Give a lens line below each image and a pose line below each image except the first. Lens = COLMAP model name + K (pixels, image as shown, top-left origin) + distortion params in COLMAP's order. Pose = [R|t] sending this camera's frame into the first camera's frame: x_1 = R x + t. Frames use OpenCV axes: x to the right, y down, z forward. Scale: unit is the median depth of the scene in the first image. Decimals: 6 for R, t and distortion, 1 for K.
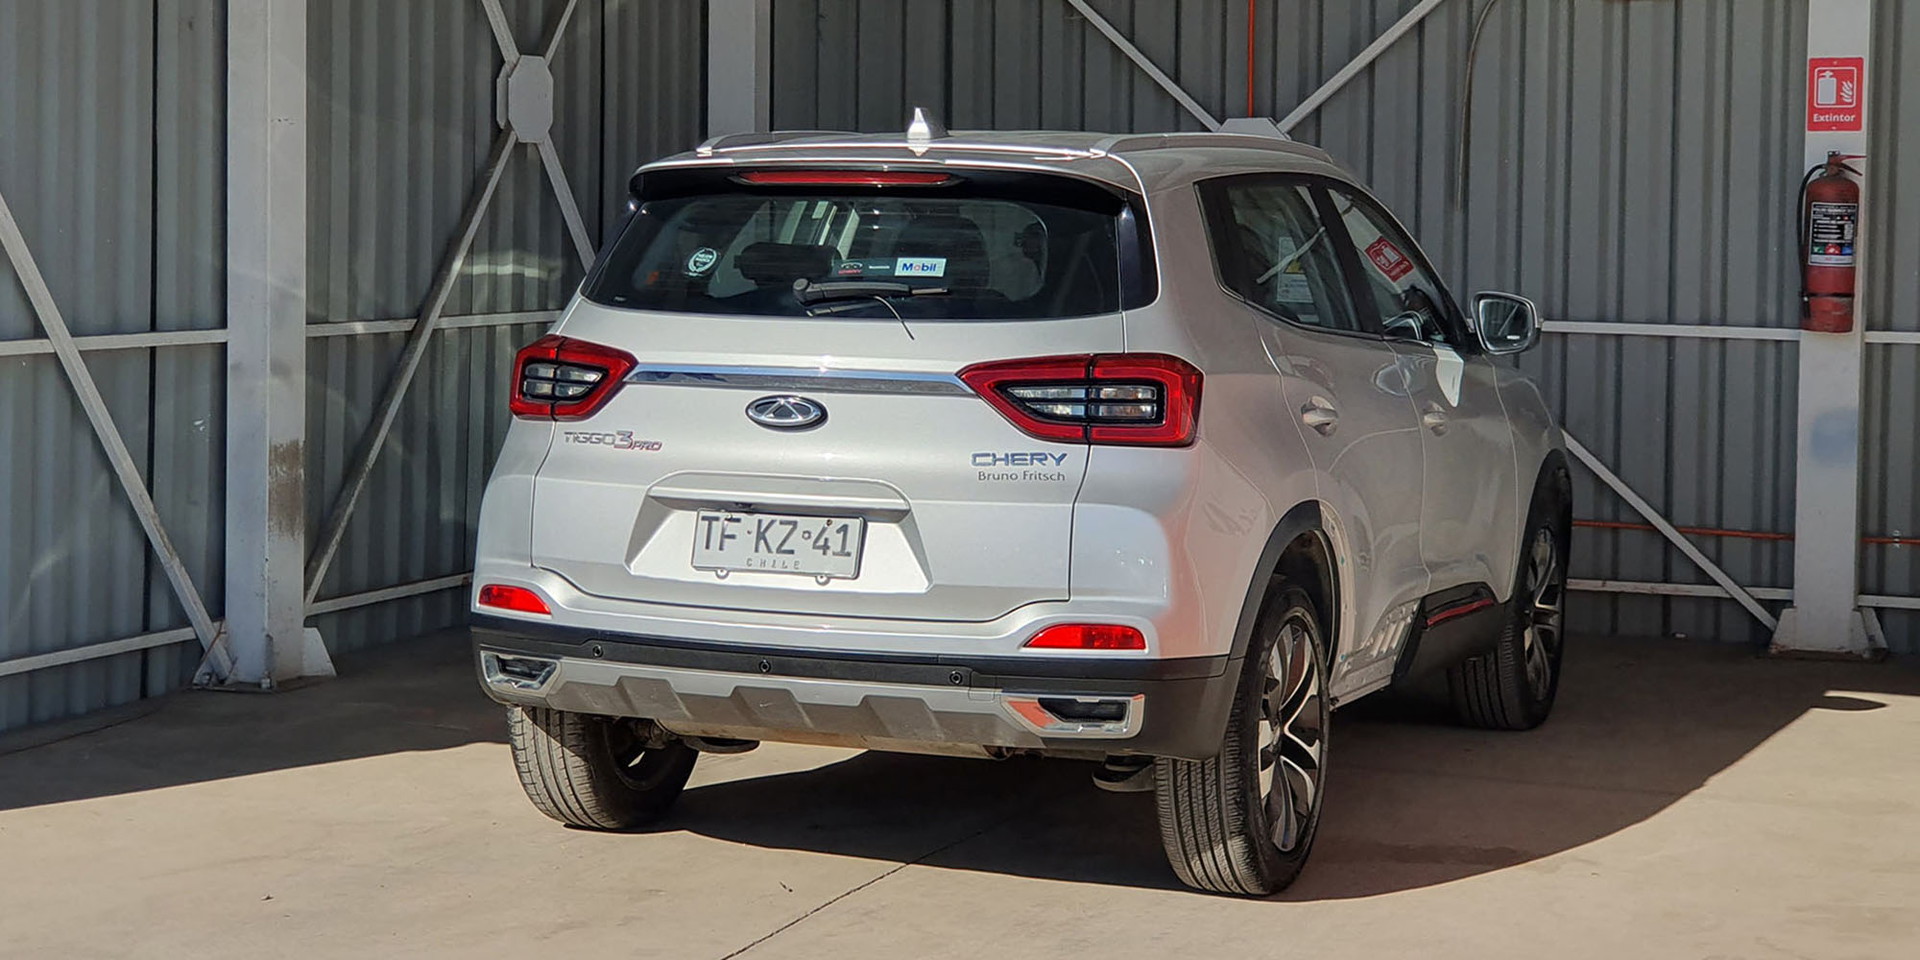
lens RADIAL K [[3290.6, 0, 875.5], [0, 3290.6, 455.0], [0, 0, 1]] dist [0.231277, -1.382410]
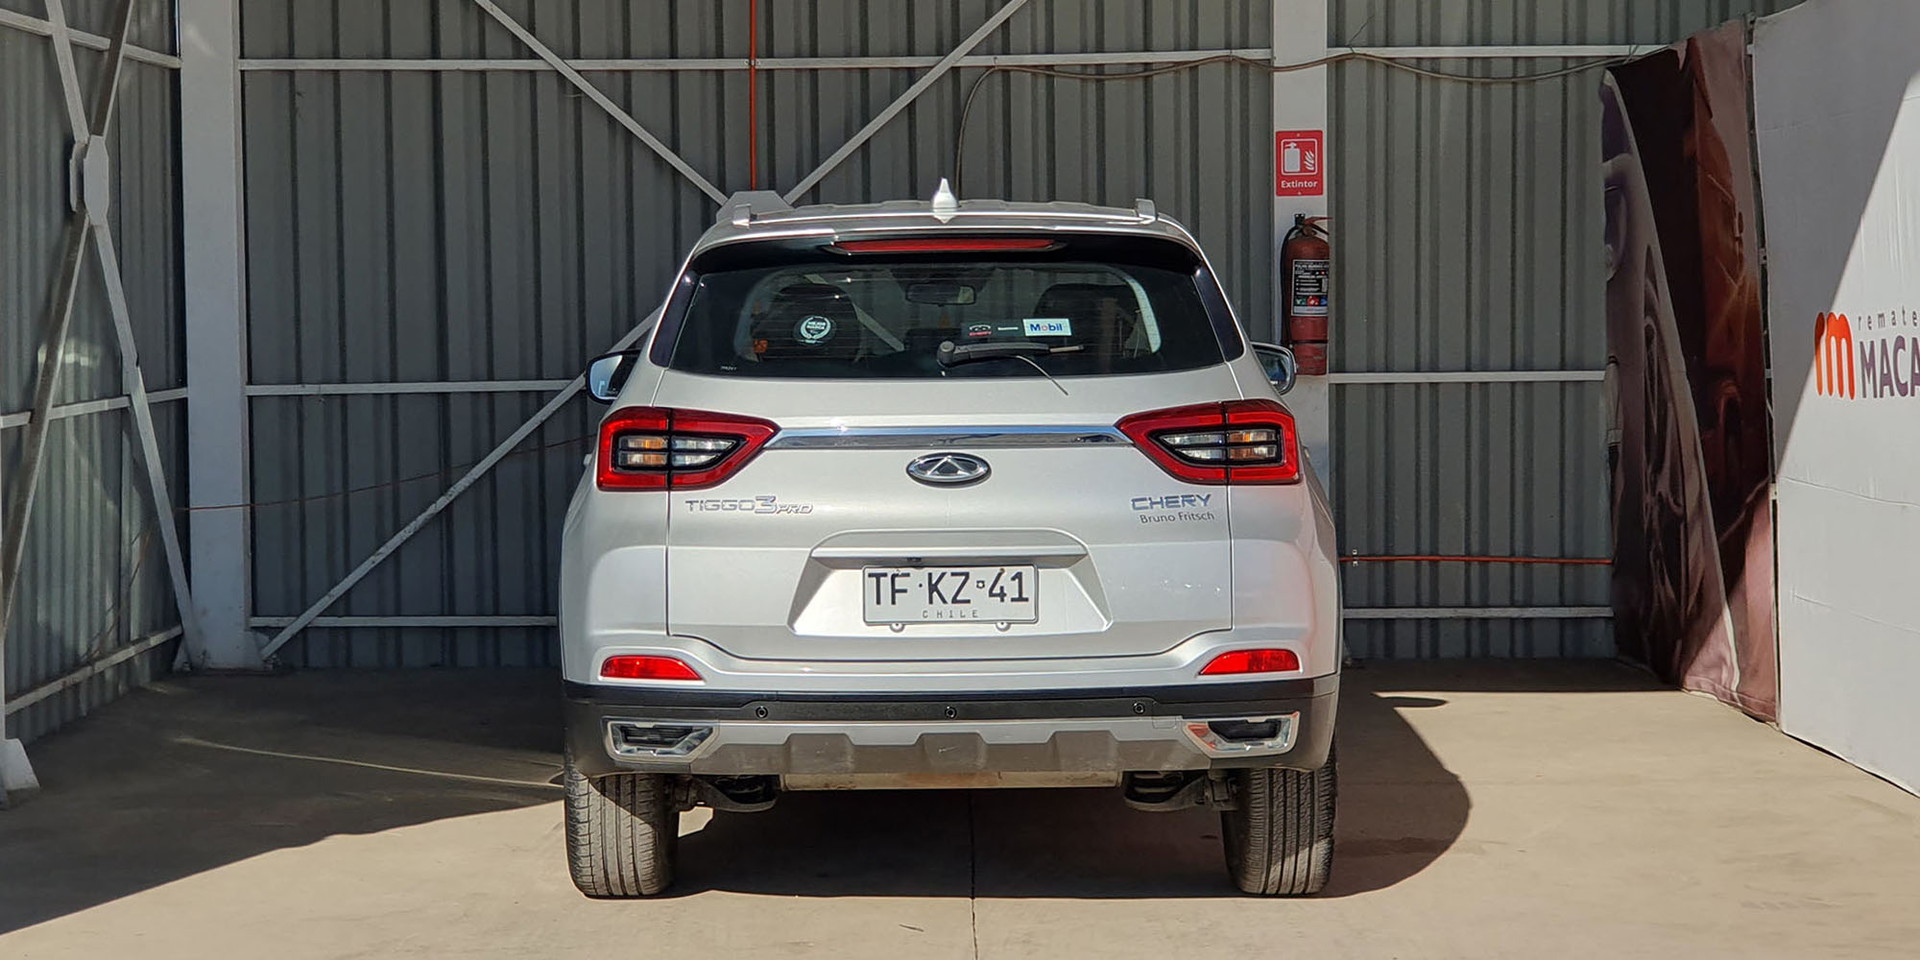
lens RADIAL K [[3290.6, 0, 875.5], [0, 3290.6, 455.0], [0, 0, 1]] dist [0.231277, -1.382410]
pose [[0.925890, -0.043734, 0.375253, -0.438832], [0.052655, 0.998521, -0.013547, -0.004394], [-0.374105, 0.032302, 0.926824, 0.037593]]
